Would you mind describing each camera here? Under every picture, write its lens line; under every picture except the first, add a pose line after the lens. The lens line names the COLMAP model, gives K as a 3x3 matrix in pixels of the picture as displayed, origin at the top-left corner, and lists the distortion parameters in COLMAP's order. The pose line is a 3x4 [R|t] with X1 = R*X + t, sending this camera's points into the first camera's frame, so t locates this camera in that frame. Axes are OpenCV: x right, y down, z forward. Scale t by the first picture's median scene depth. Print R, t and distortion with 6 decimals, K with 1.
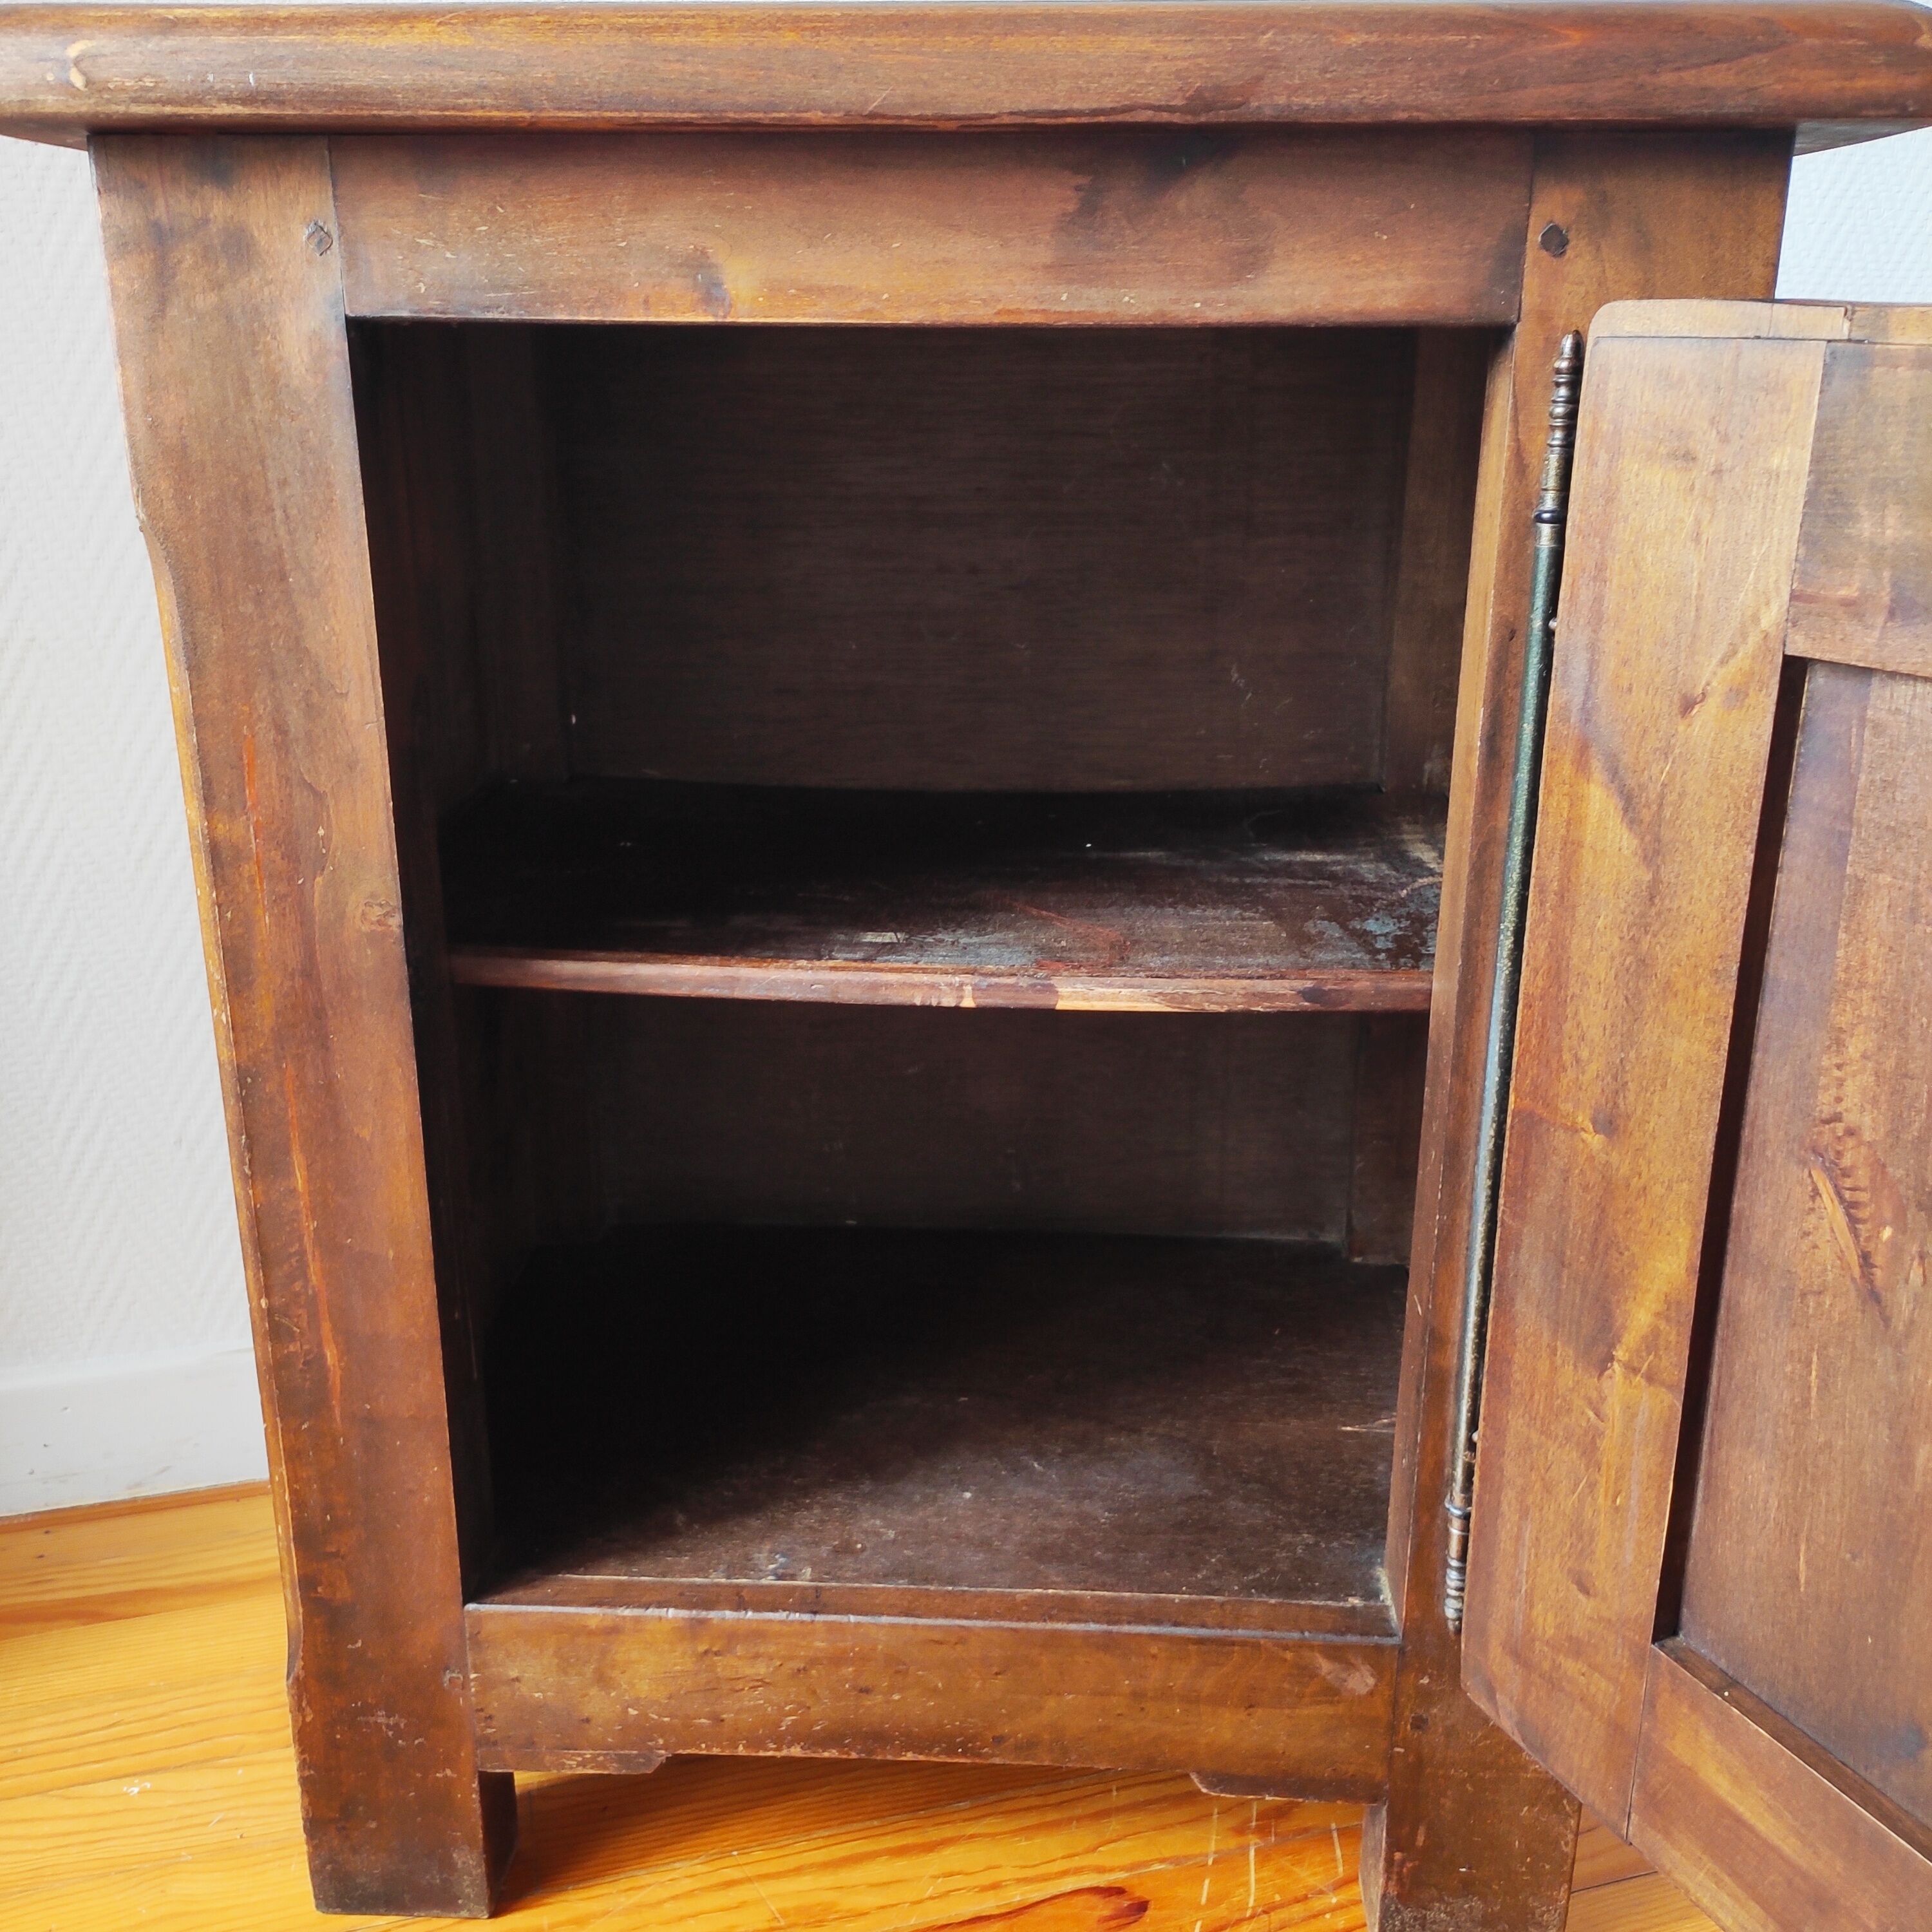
lens RADIAL K [[1920.1, 0, 974.7], [0, 1920.1, 968.6], [0, 0, 1]] dist [0.040231, 0.000000]
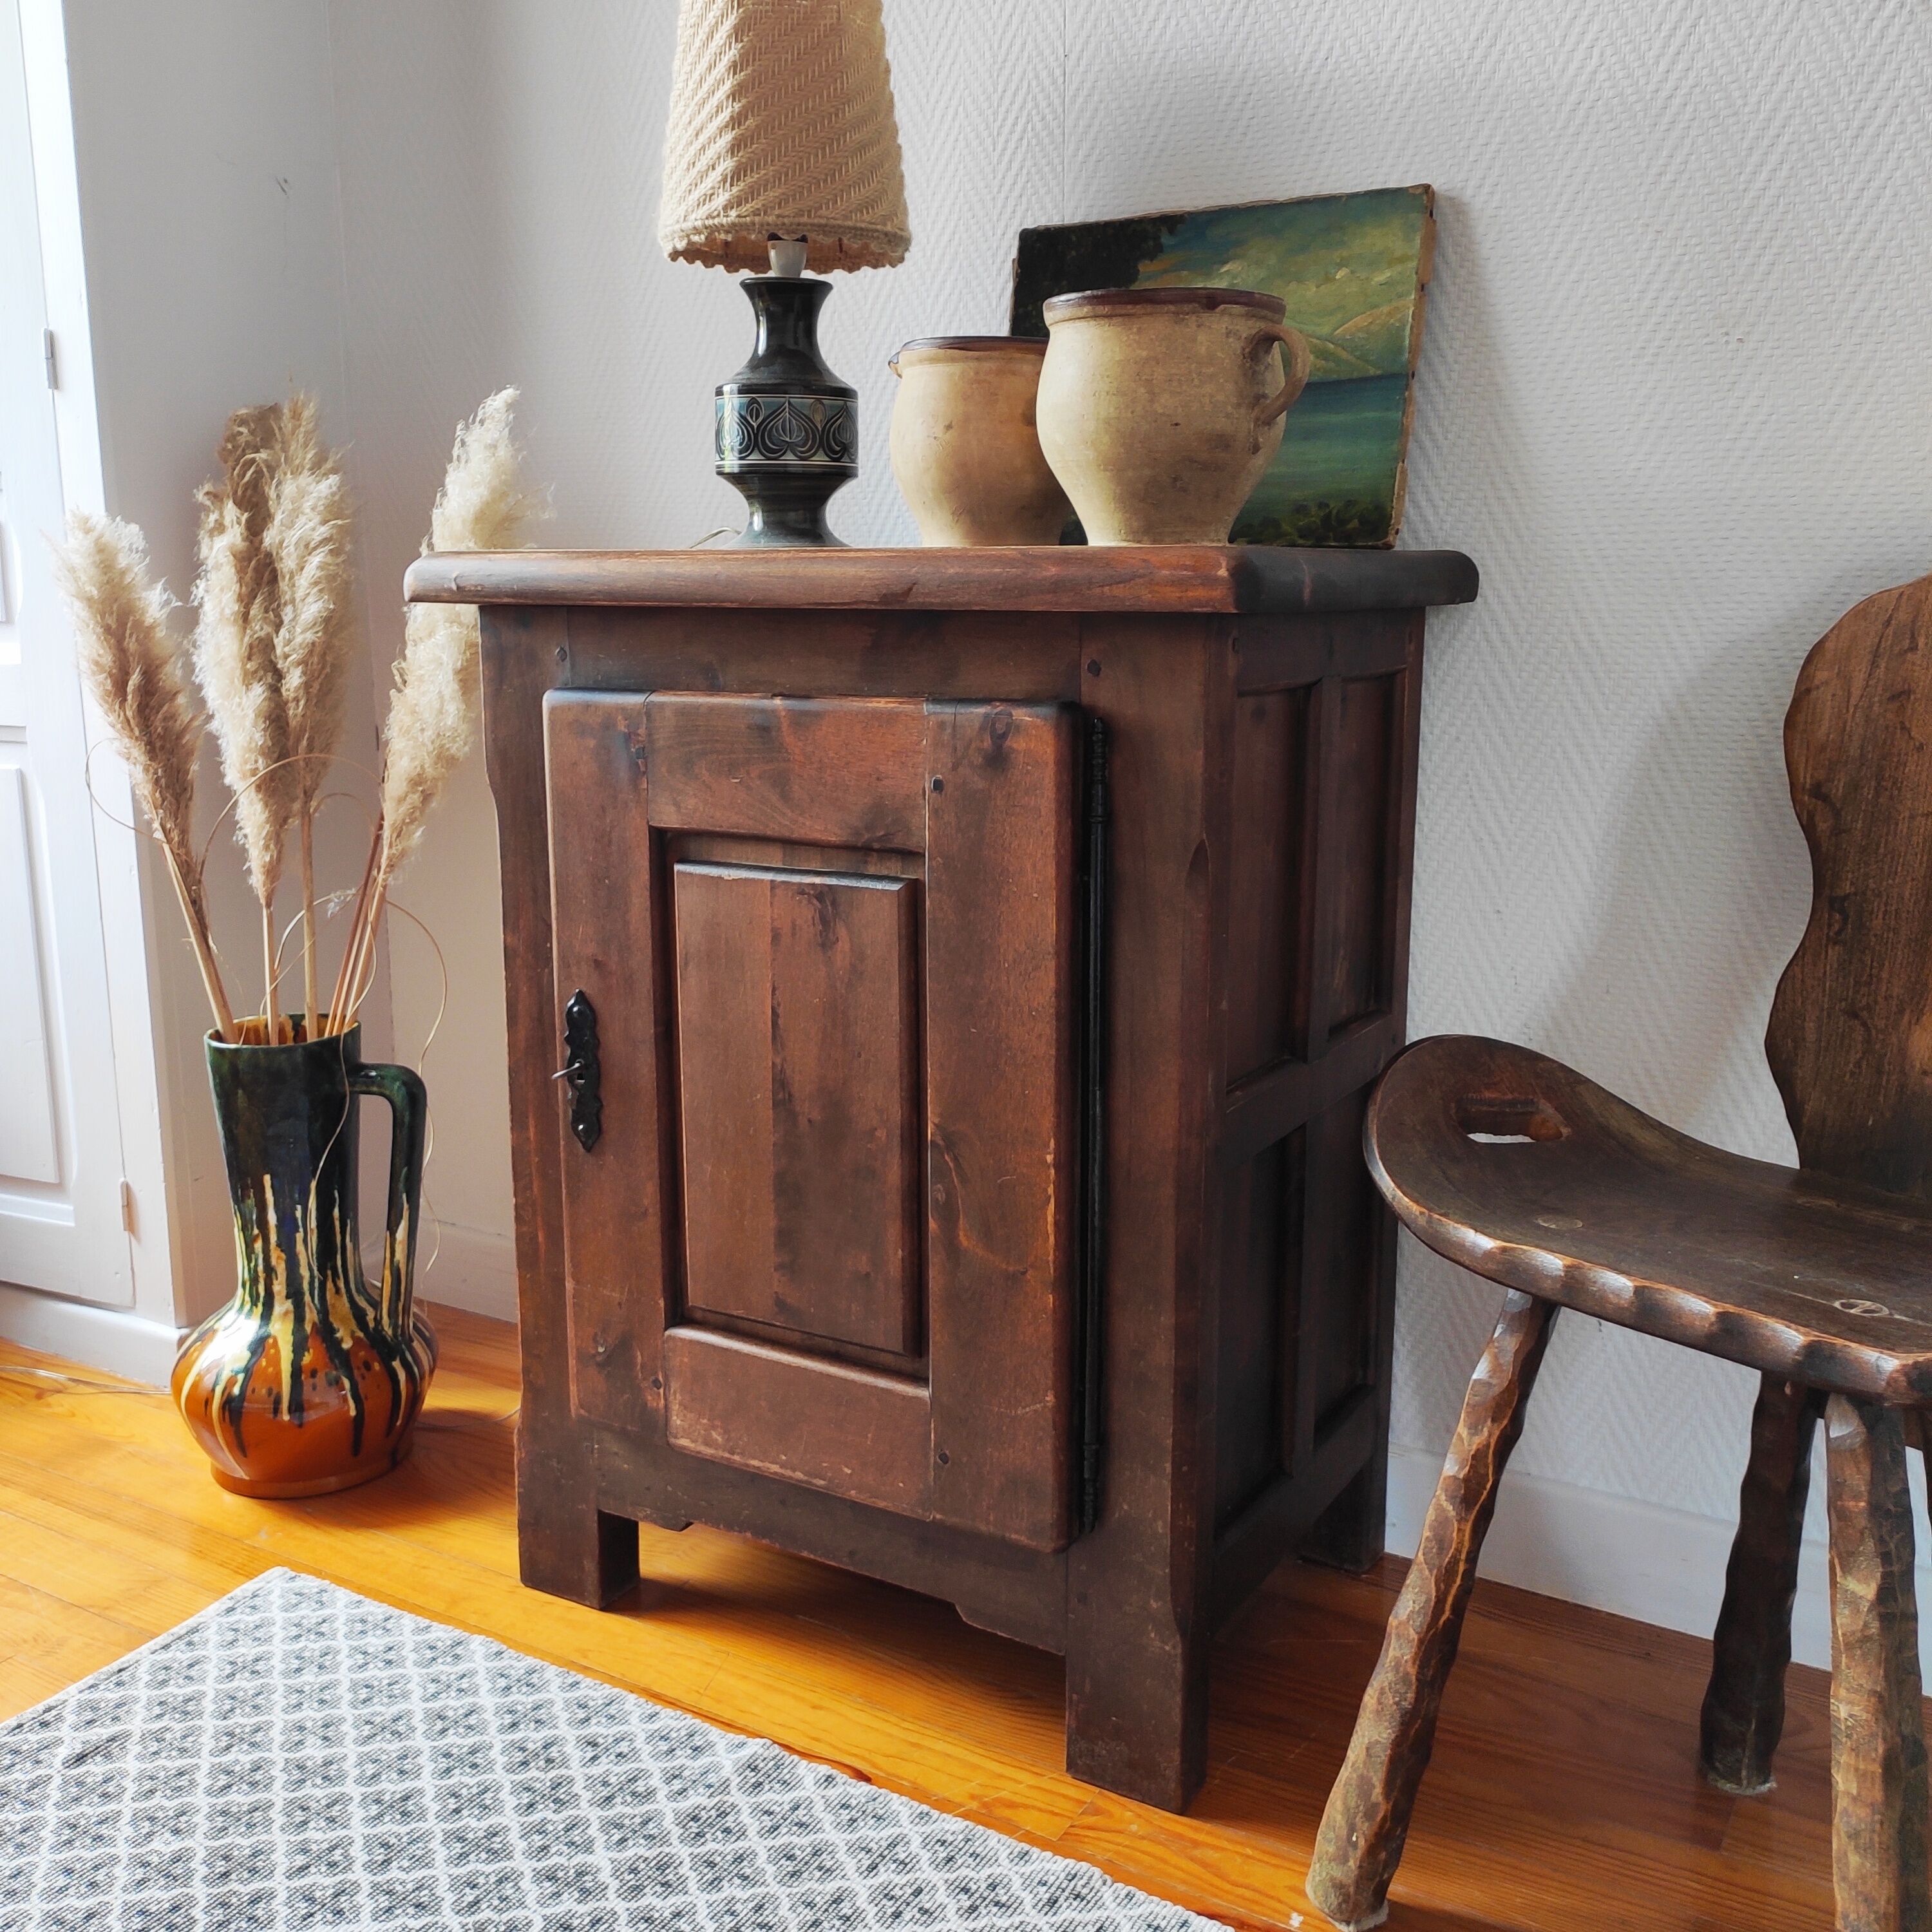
lens RADIAL K [[1920.1, 0, 970.9], [0, 1920.1, 978.1], [0, 0, 1]] dist [0.040231, 0.000000]
pose [[0.885077, 0.092213, -0.456219, 0.966132], [-0.149633, 0.984518, -0.091297, 0.077608], [0.440737, 0.149070, 0.885172, -0.533745]]
